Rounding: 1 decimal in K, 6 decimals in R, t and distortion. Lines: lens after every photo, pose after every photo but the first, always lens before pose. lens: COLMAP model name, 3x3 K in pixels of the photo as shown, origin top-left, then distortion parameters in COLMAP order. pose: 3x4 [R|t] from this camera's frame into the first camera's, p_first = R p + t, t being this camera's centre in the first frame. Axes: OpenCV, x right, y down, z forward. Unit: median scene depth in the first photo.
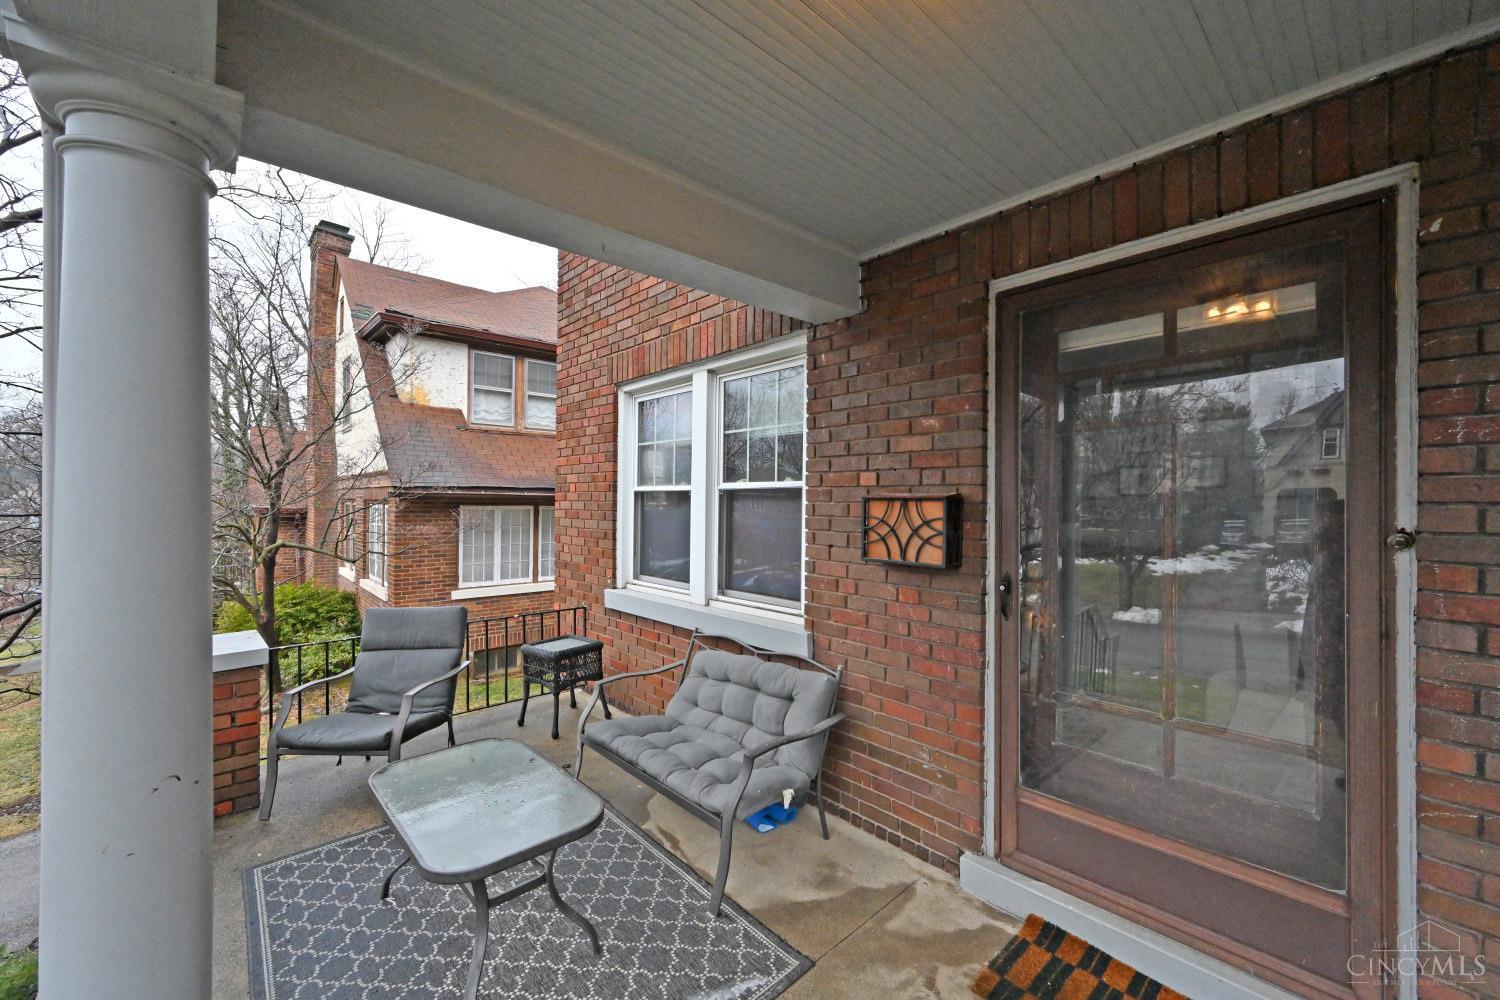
lens RADIAL K [[599.6, 0, 759.7], [0, 599.6, 499.1], [0, 0, 1]] dist [-0.000589, -0.000080]
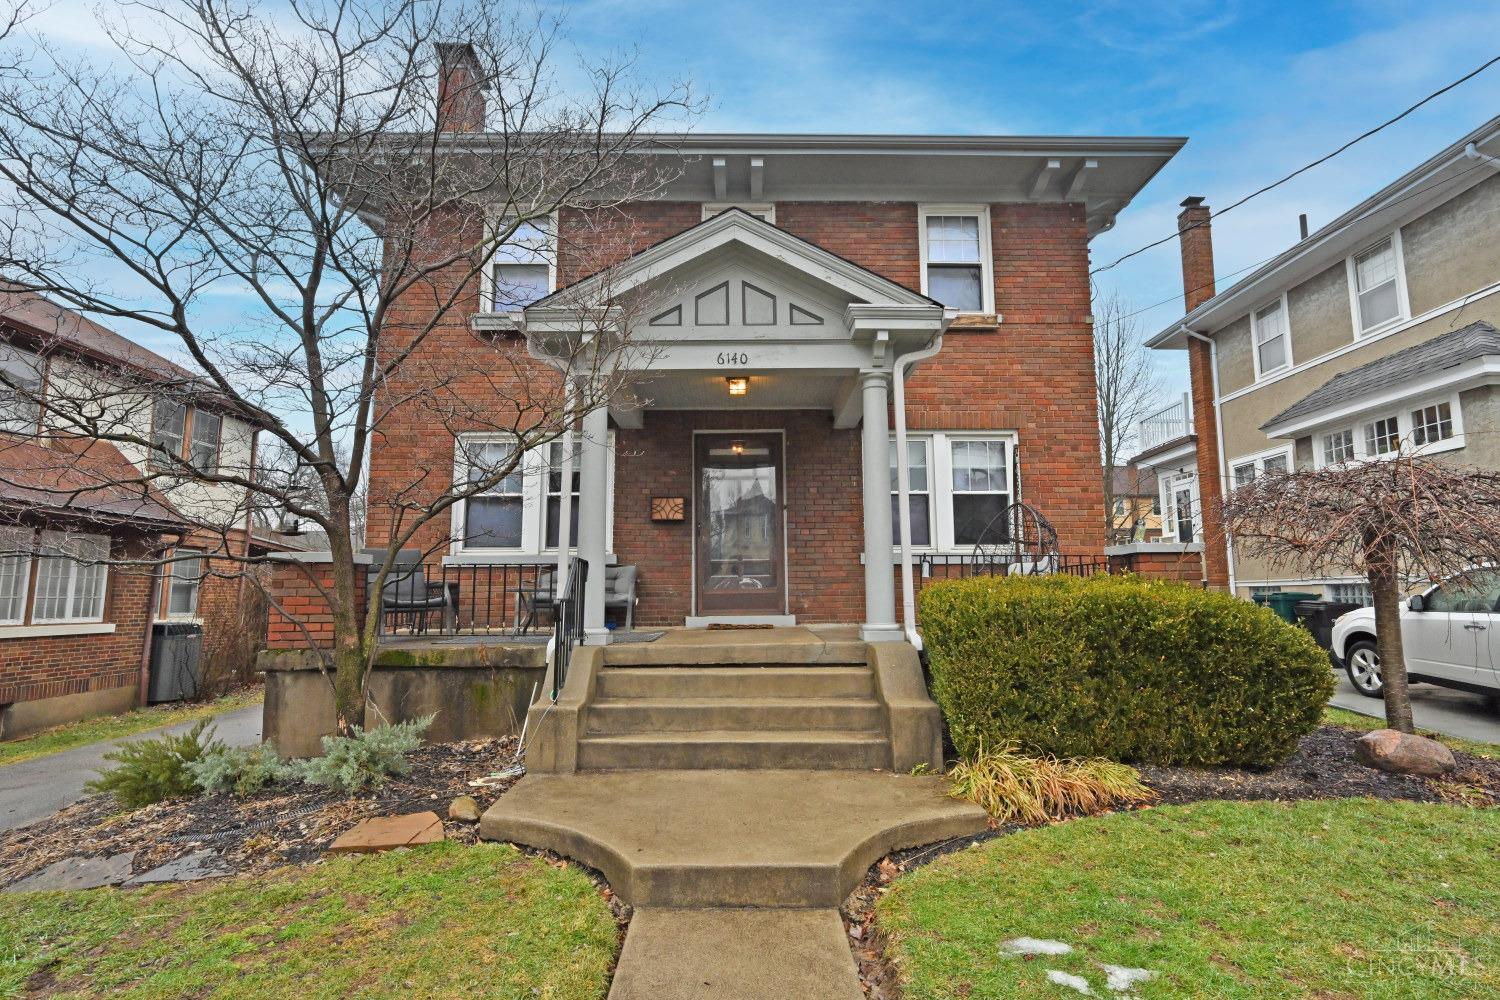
lens RADIAL K [[734.5, 0, 747.5], [0, 734.5, 502.1], [0, 0, 1]] dist [0.001561, 0.000211]
pose [[0.661094, 0.090217, 0.744860, -2.161268], [0.007410, 0.991911, -0.126717, 0.477681], [-0.750267, 0.089291, 0.655078, -1.620481]]
